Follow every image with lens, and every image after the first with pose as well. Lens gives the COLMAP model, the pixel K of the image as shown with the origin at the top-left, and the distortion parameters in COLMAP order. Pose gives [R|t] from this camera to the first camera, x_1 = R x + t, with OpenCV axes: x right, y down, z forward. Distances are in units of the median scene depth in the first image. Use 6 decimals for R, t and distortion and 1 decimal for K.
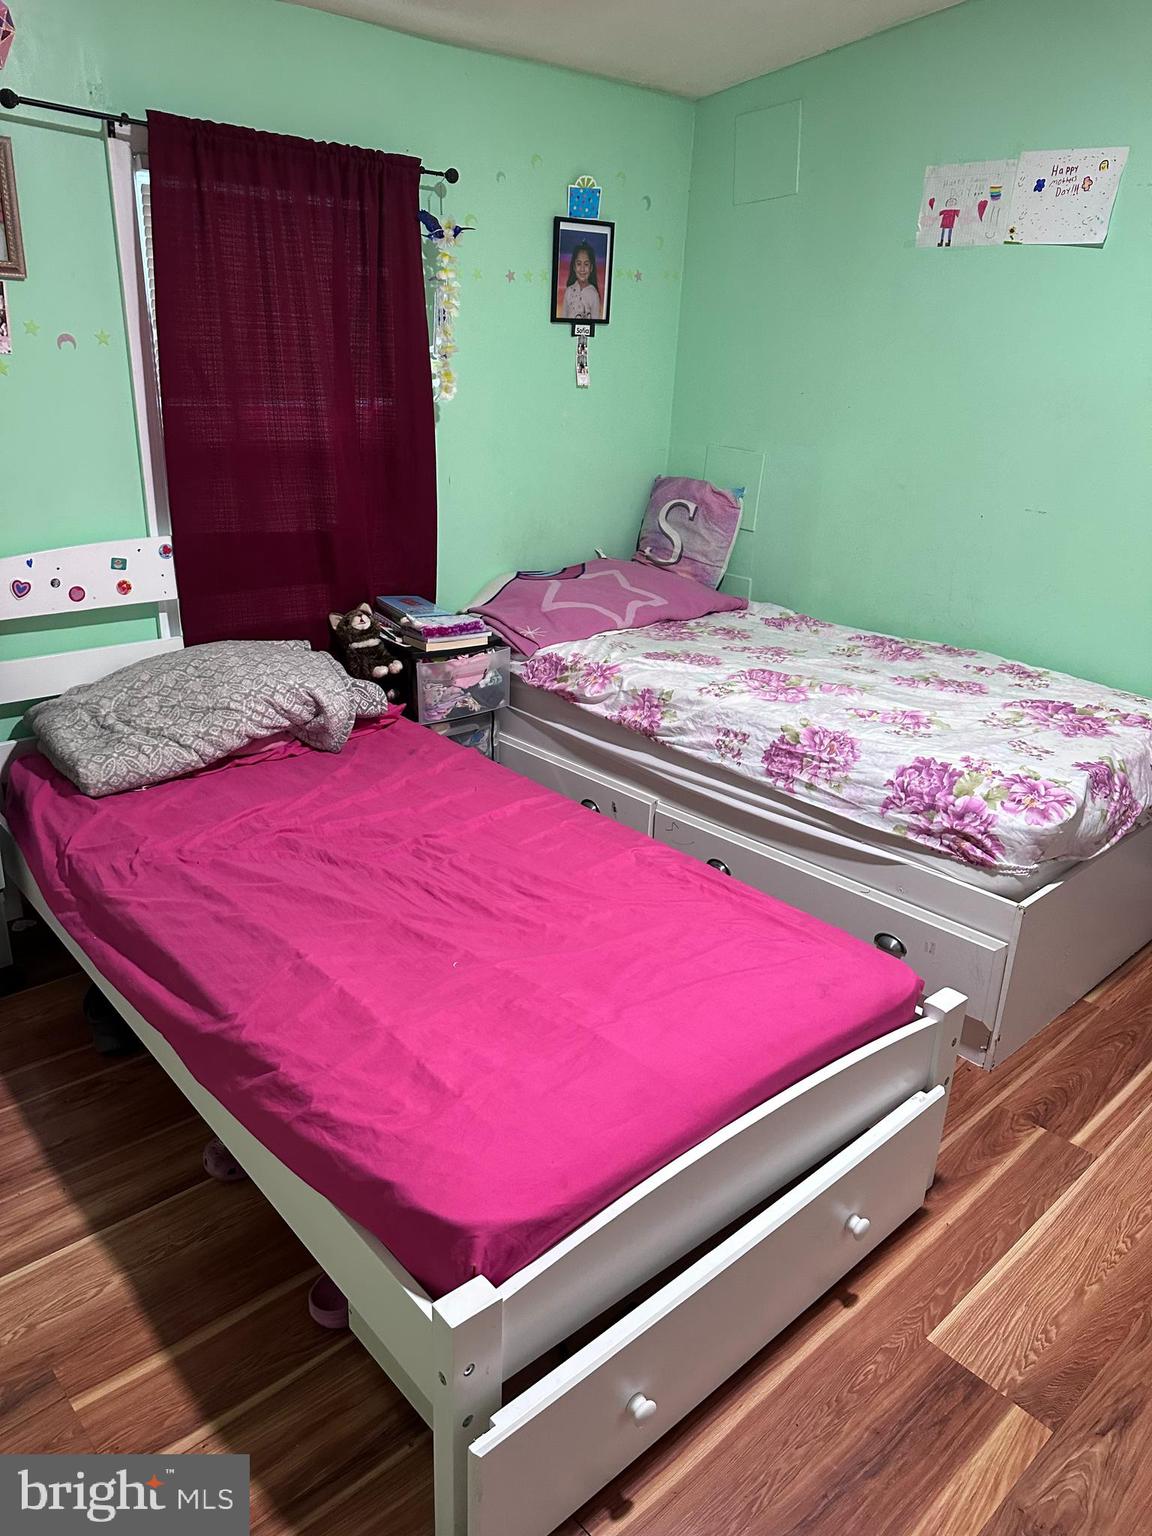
lens RADIAL K [[1060.5, 0, 569.3], [0, 1060.5, 763.4], [0, 0, 1]] dist [0.001615, -0.043485]
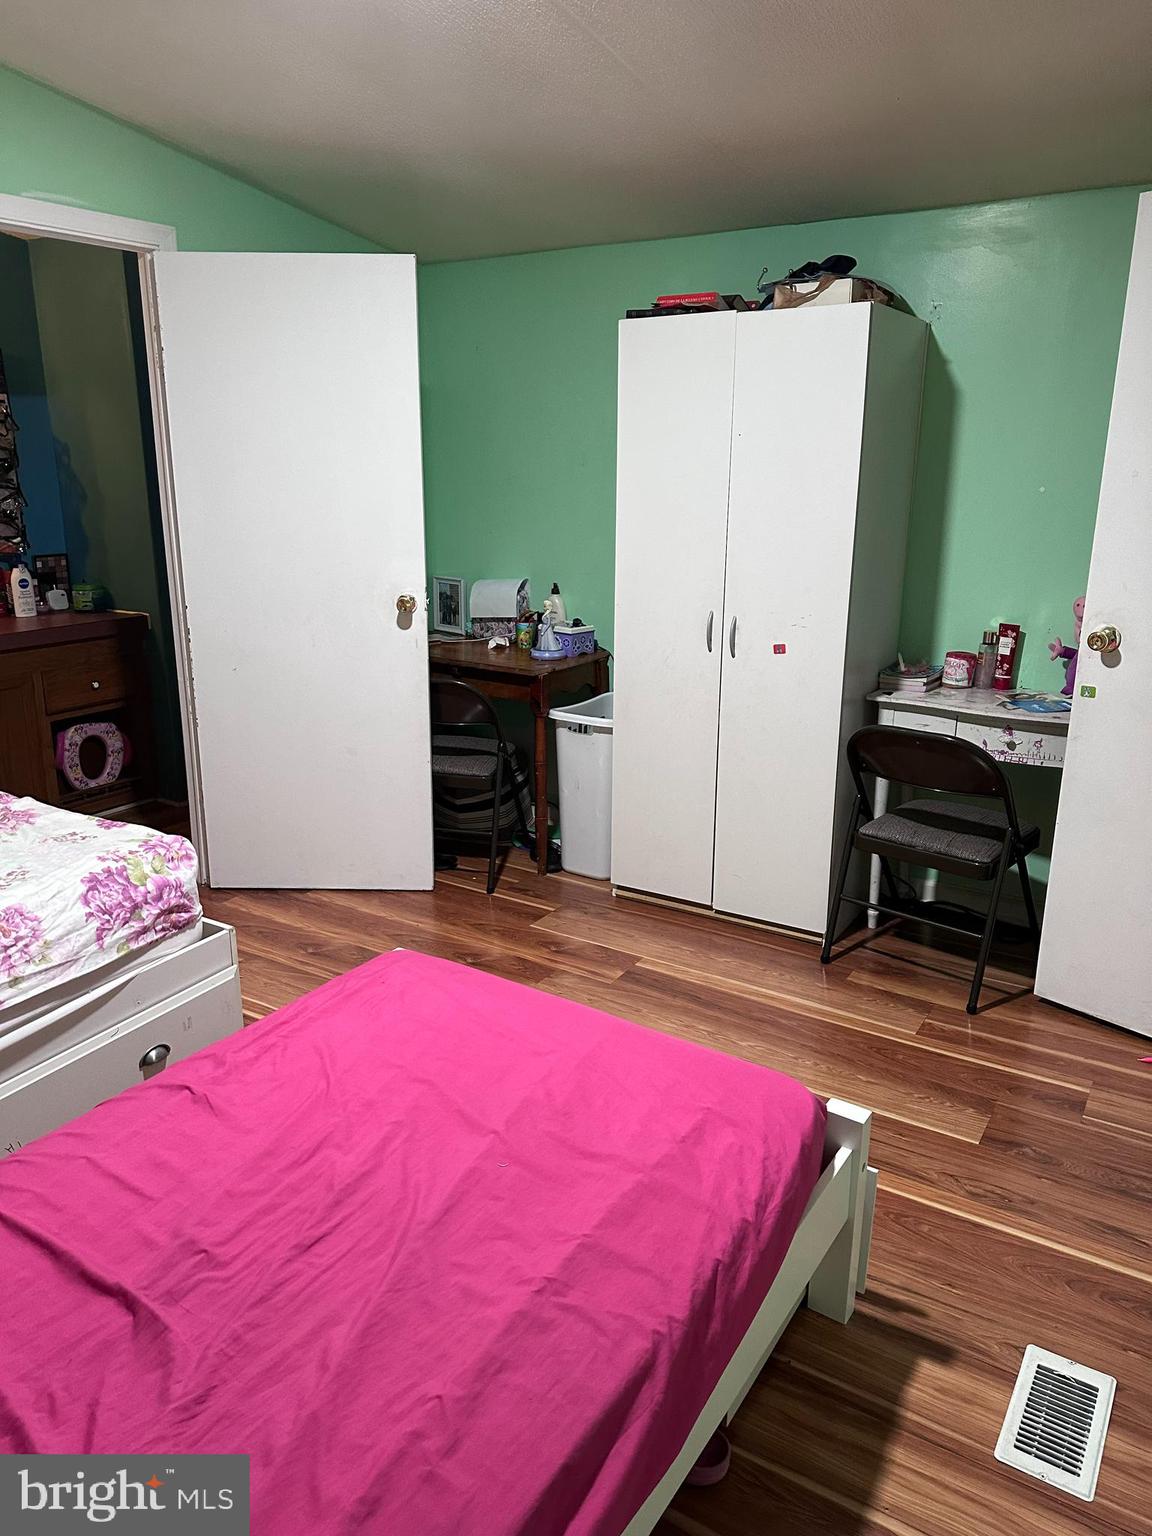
lens RADIAL K [[1060.5, 0, 569.3], [0, 1060.5, 763.4], [0, 0, 1]] dist [0.001615, -0.043485]
pose [[-0.276441, -0.294761, 0.914711, -0.633536], [0.329559, 0.865012, 0.378344, -0.314874], [-0.902757, 0.406042, -0.141984, 0.717786]]
